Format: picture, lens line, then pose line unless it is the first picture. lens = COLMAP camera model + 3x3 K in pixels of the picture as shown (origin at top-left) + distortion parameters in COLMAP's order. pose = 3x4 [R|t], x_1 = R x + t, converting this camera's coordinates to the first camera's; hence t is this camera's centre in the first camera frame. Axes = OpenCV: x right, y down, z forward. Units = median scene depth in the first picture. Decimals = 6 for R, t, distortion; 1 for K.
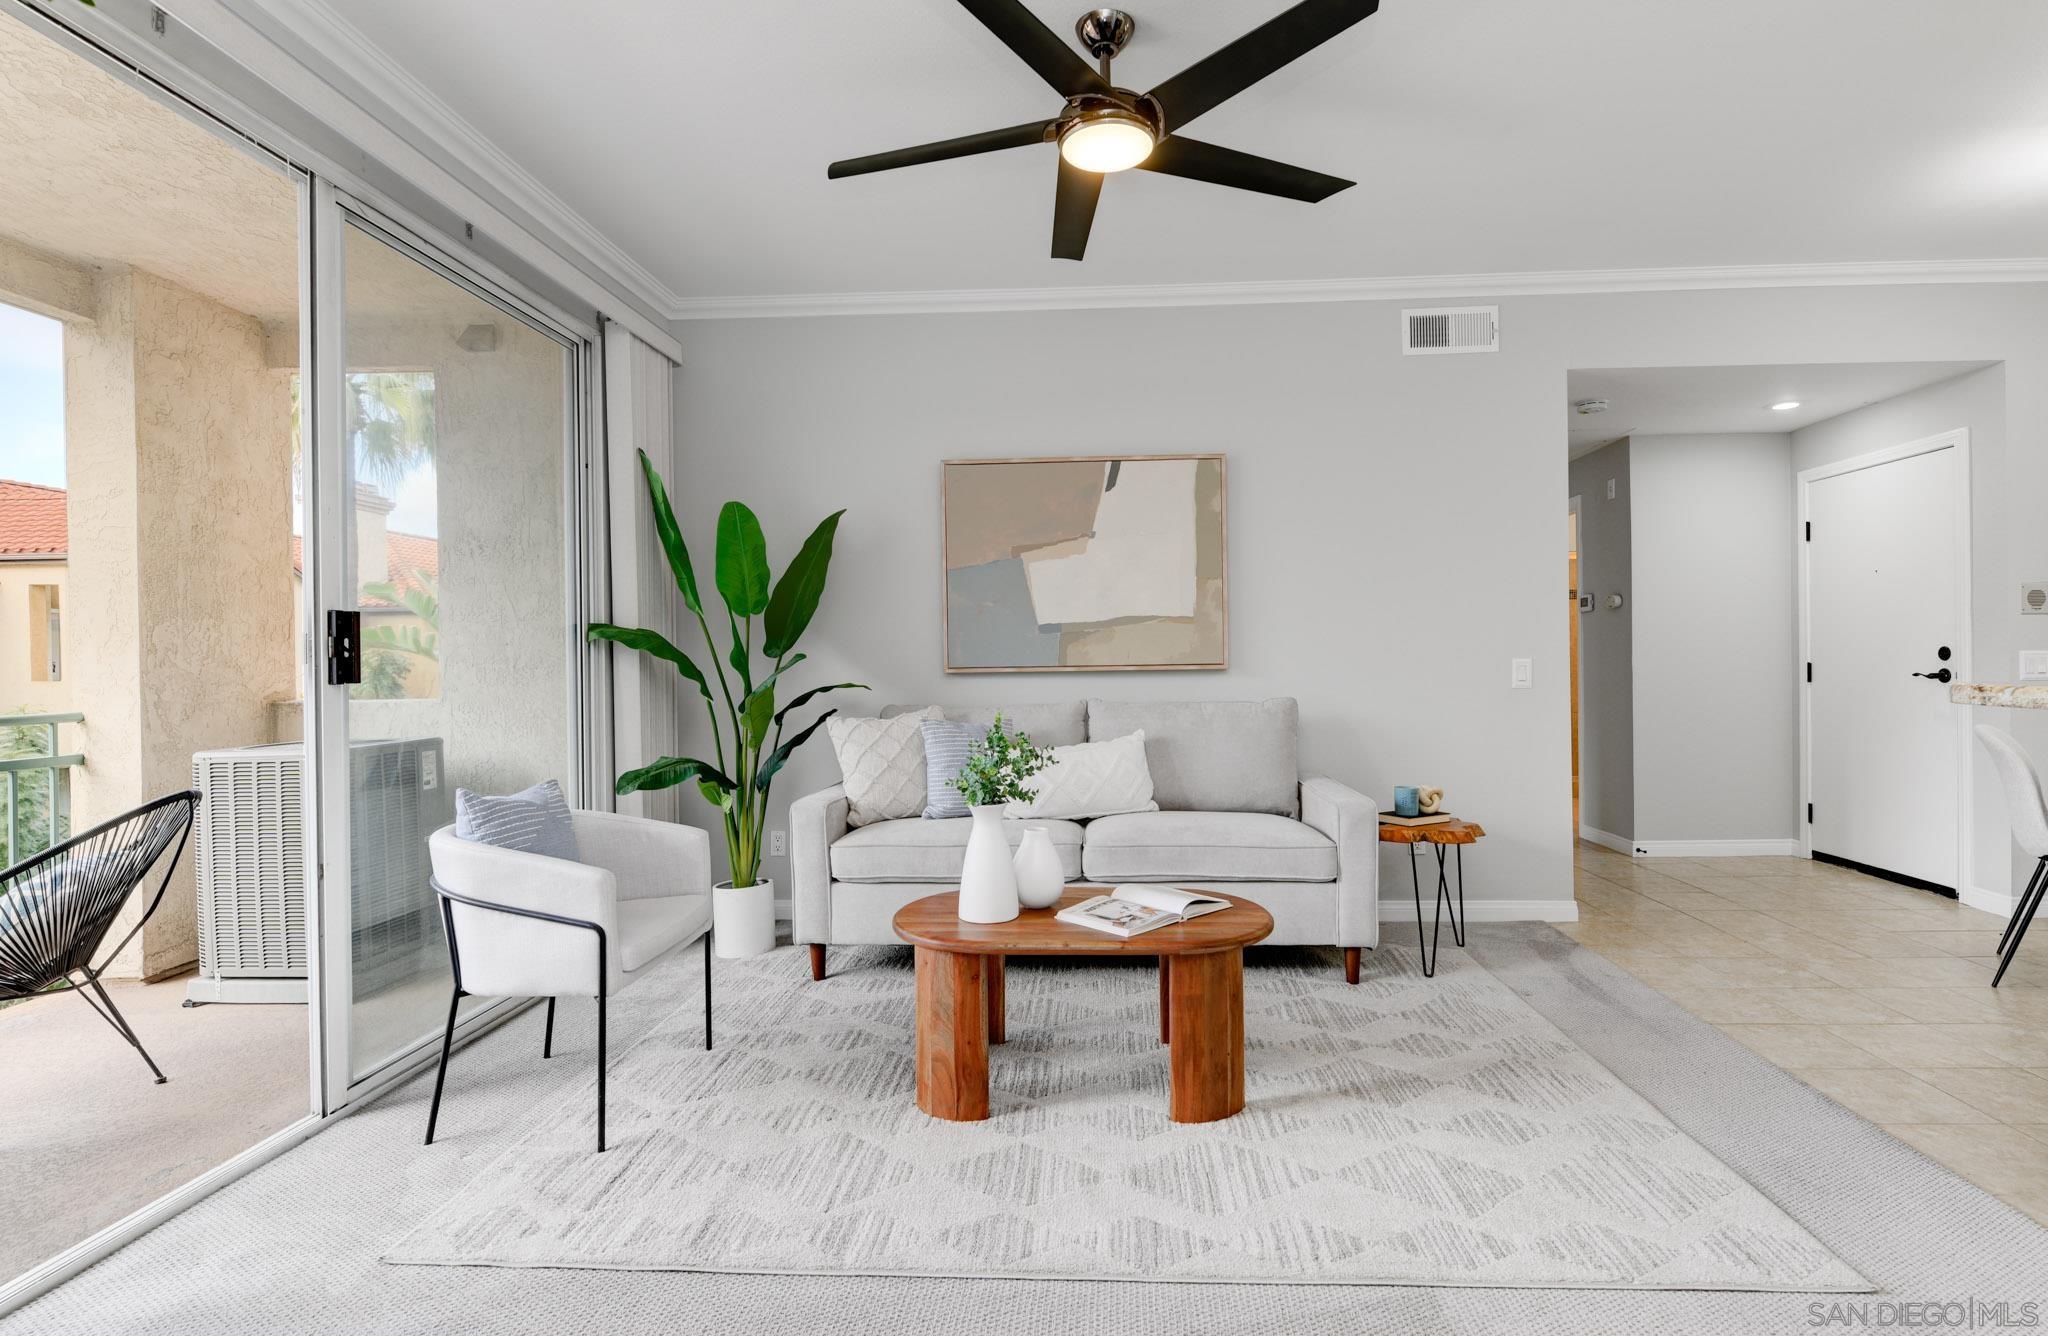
lens RADIAL K [[1020.6, 0, 1091.6], [0, 1020.6, 662.4], [0, 0, 1]] dist [-0.002272, -0.005139]
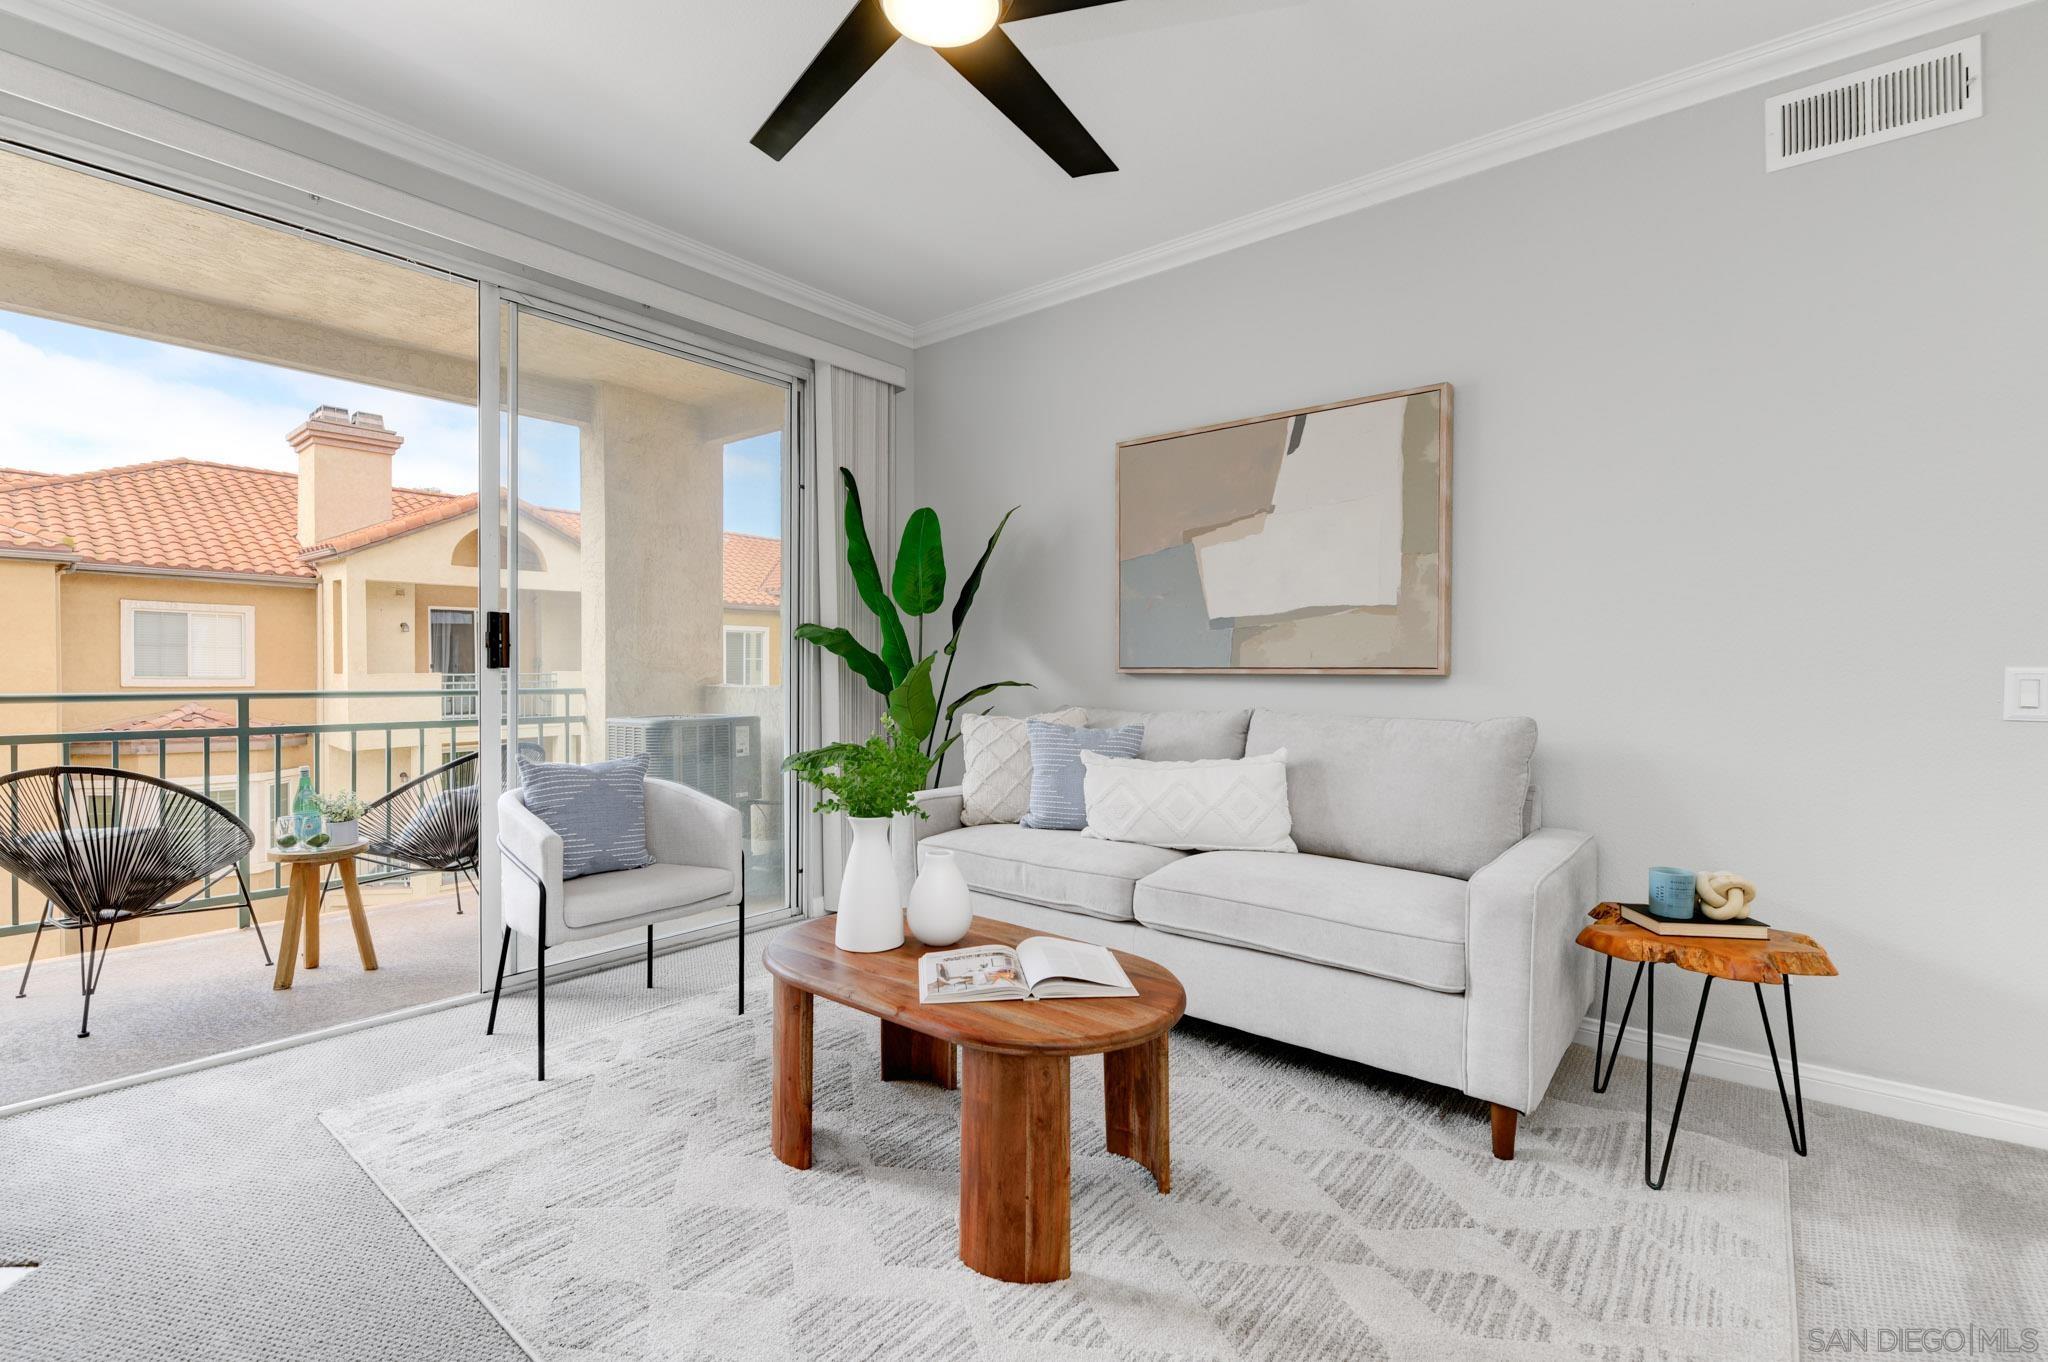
lens RADIAL K [[927.3, 0, 1021.0], [0, 927.3, 680.7], [0, 0, 1]] dist [-0.000484, -0.002755]
pose [[0.783585, 0.022948, -0.620861, 0.343373], [-0.015202, 0.999727, 0.017765, 0.004027], [0.621098, -0.004482, 0.783720, 0.313317]]
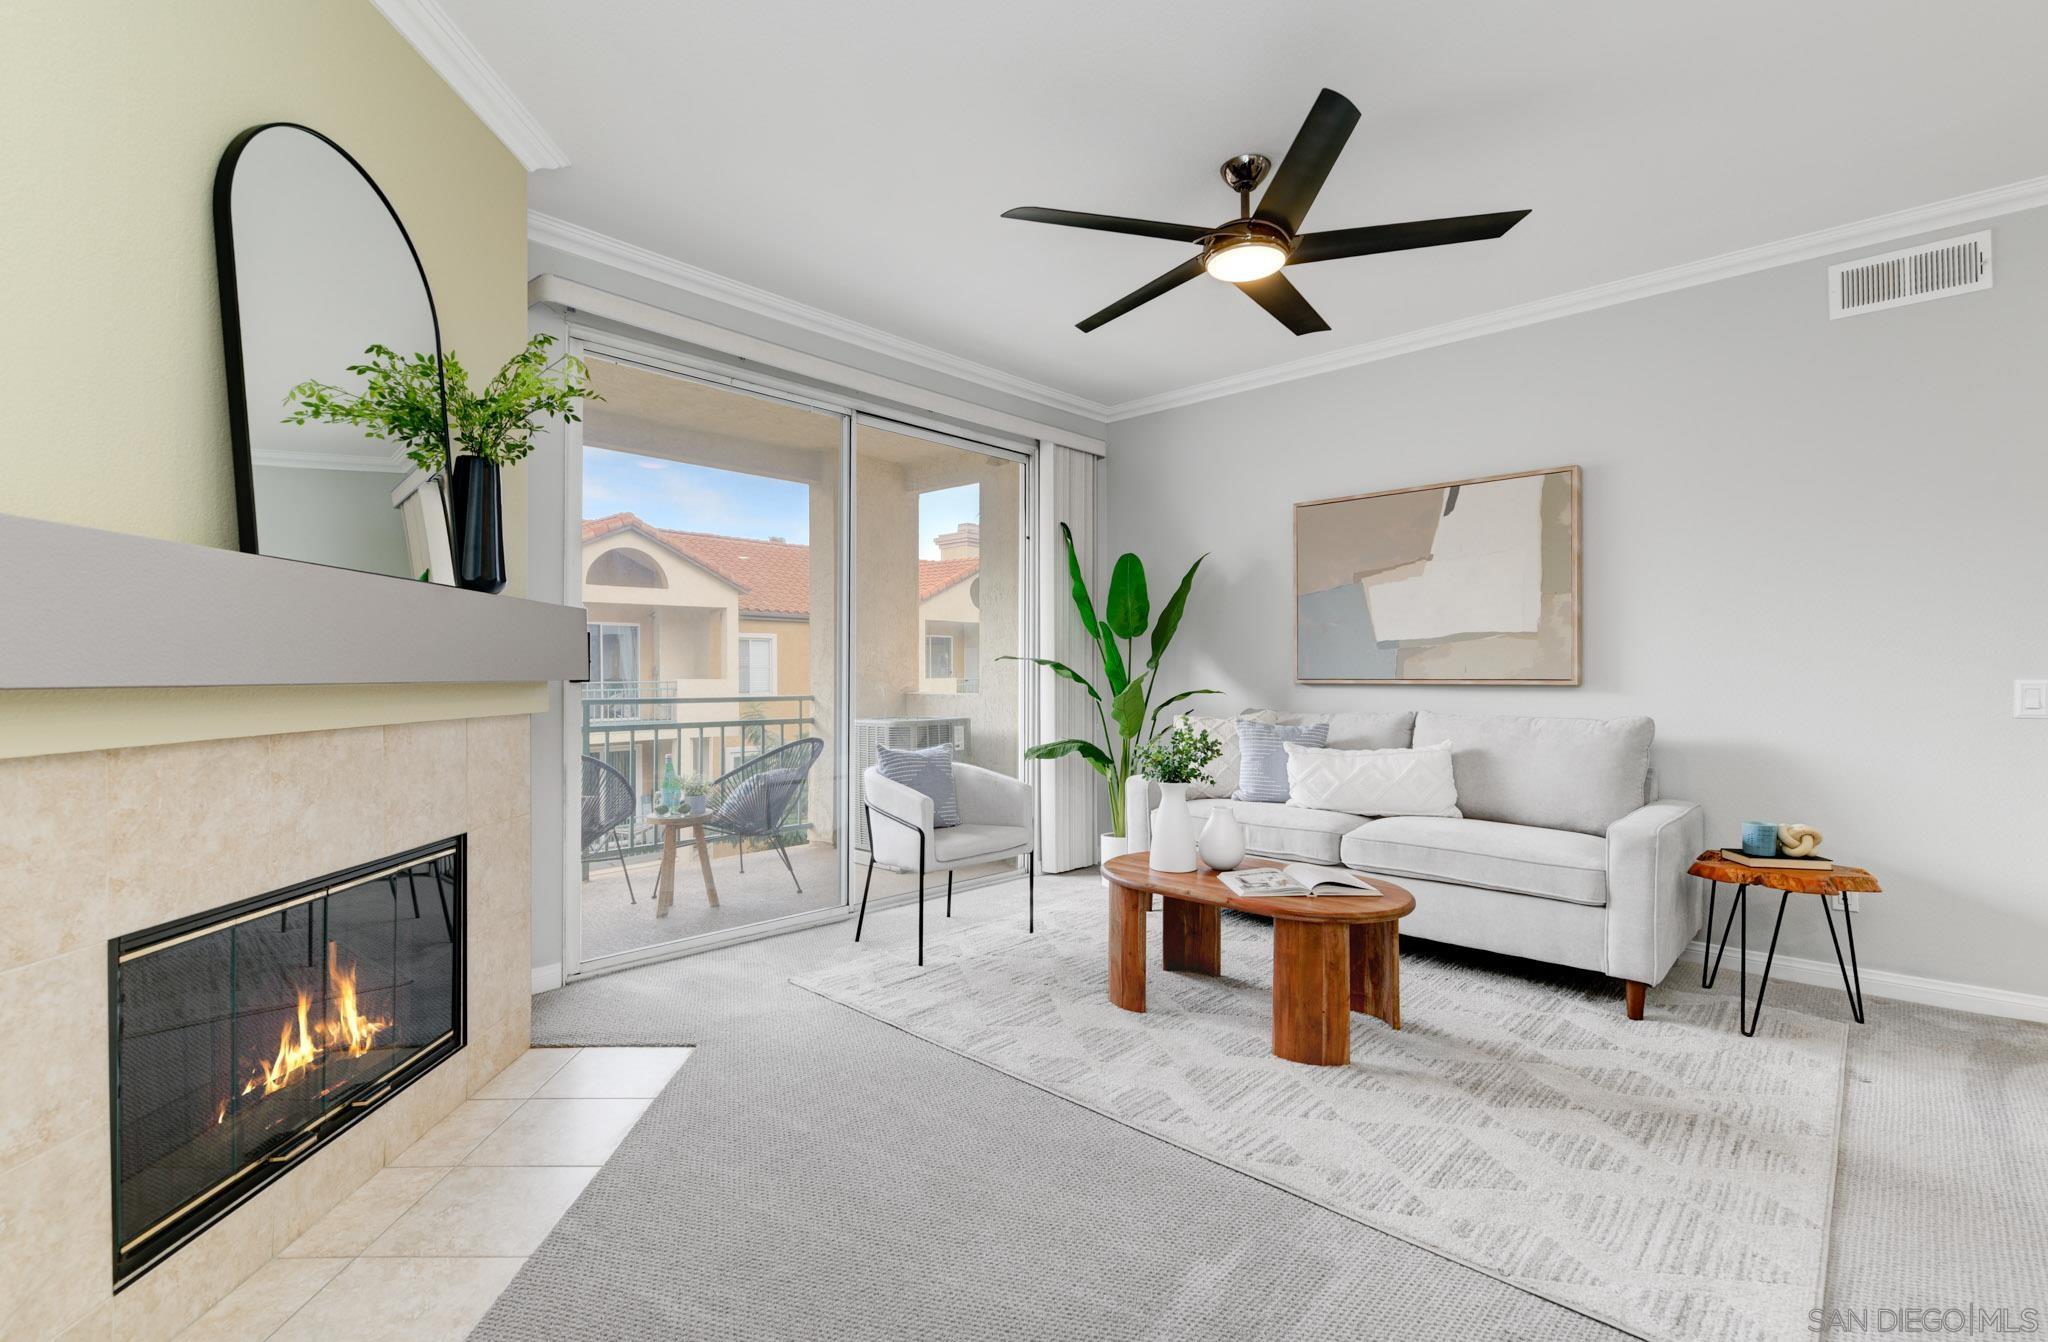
lens RADIAL K [[918.0, 0, 985.3], [0, 918.0, 676.2], [0, 0, 1]] dist [0.000204, -0.001709]
pose [[0.712848, 0.012641, -0.701204, 0.381820], [-0.011708, 0.999913, 0.006124, -0.000622], [0.701221, 0.003844, 0.712934, -0.018933]]
